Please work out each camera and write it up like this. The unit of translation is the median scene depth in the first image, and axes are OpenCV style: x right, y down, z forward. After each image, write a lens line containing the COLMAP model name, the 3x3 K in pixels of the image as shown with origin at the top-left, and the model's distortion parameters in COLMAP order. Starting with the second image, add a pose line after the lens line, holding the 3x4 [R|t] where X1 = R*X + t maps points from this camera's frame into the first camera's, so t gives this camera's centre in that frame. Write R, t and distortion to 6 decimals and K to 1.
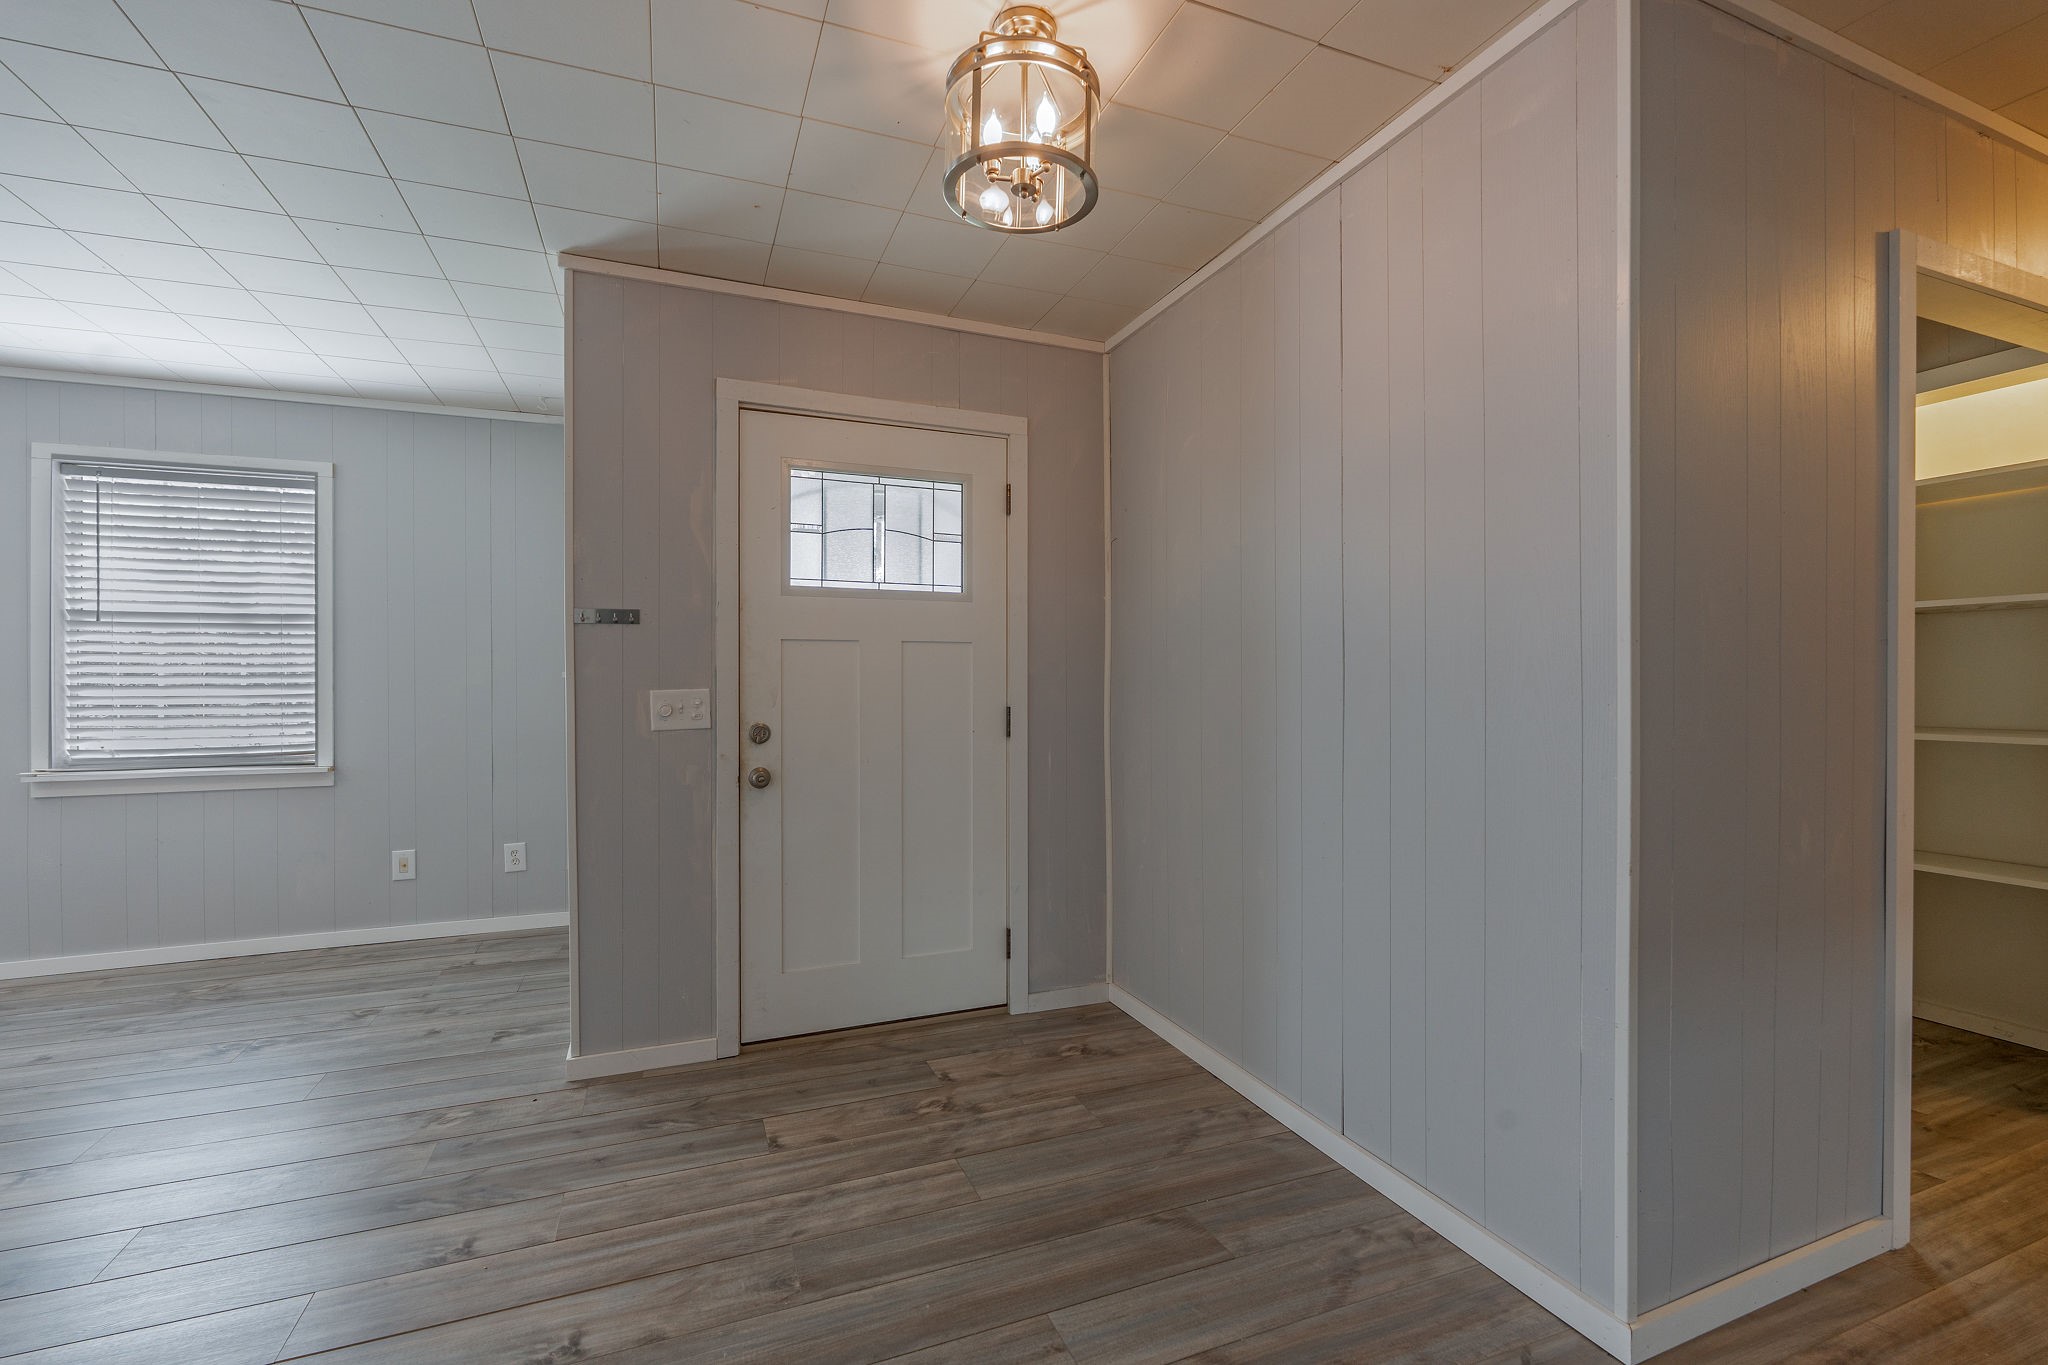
lens RADIAL K [[905.7, 0, 1024.0], [0, 905.7, 682.5], [0, 0, 1]] dist [-0.000238, -0.000088]
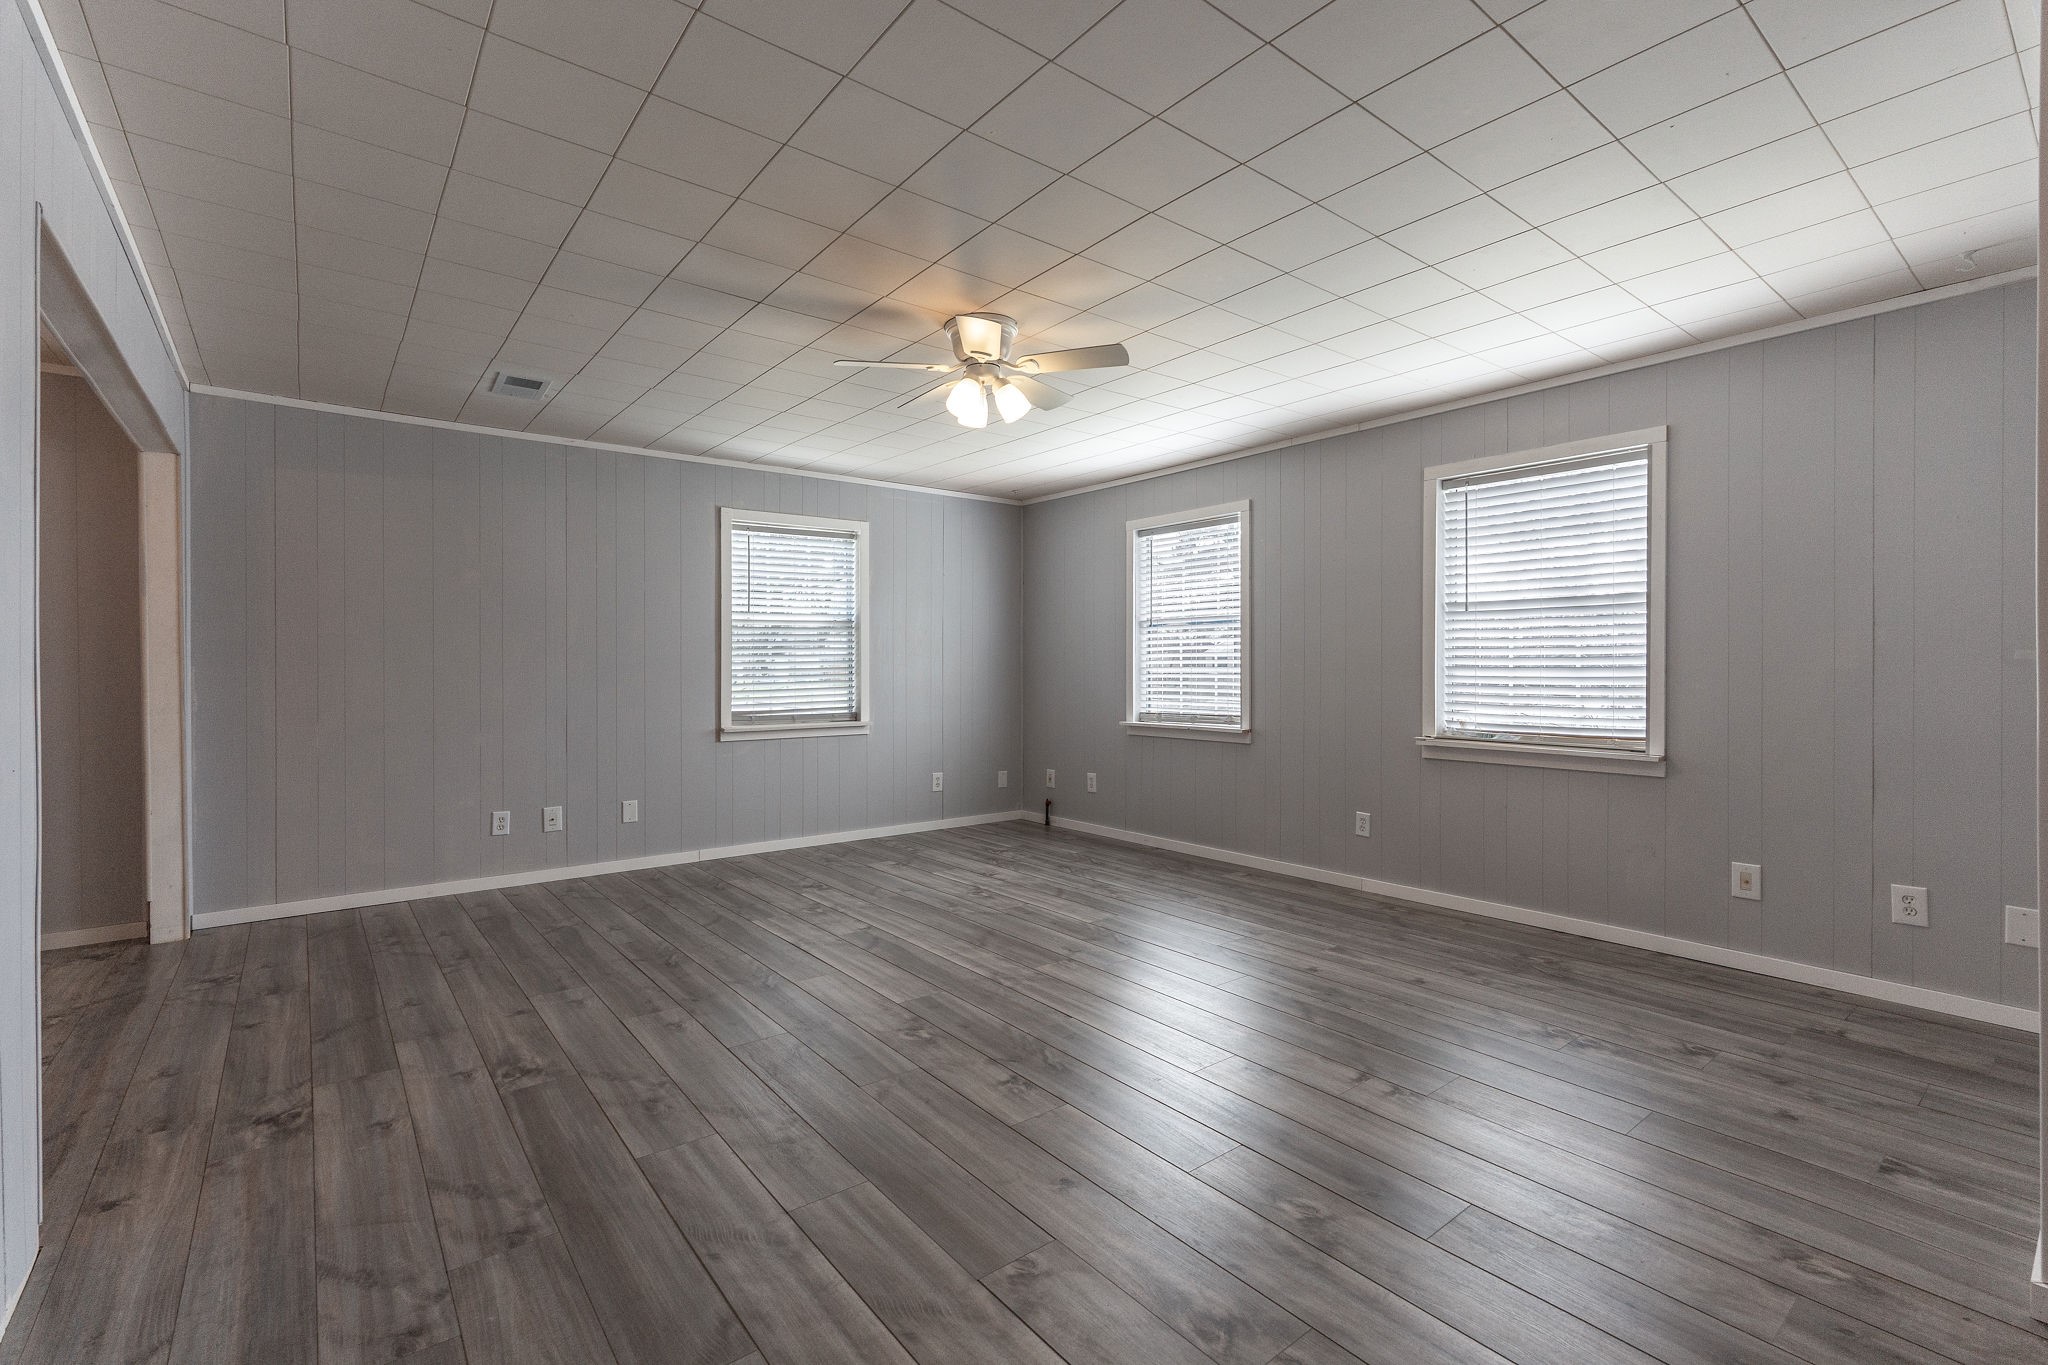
lens RADIAL K [[886.5, 0, 1014.7], [0, 886.5, 666.8], [0, 0, 1]] dist [0.000298, 0.000316]
pose [[0.279324, 0.006763, -0.960173, -0.103903], [-0.004486, 0.999973, 0.005739, -0.000201], [0.960186, 0.002705, 0.279347, 0.142828]]
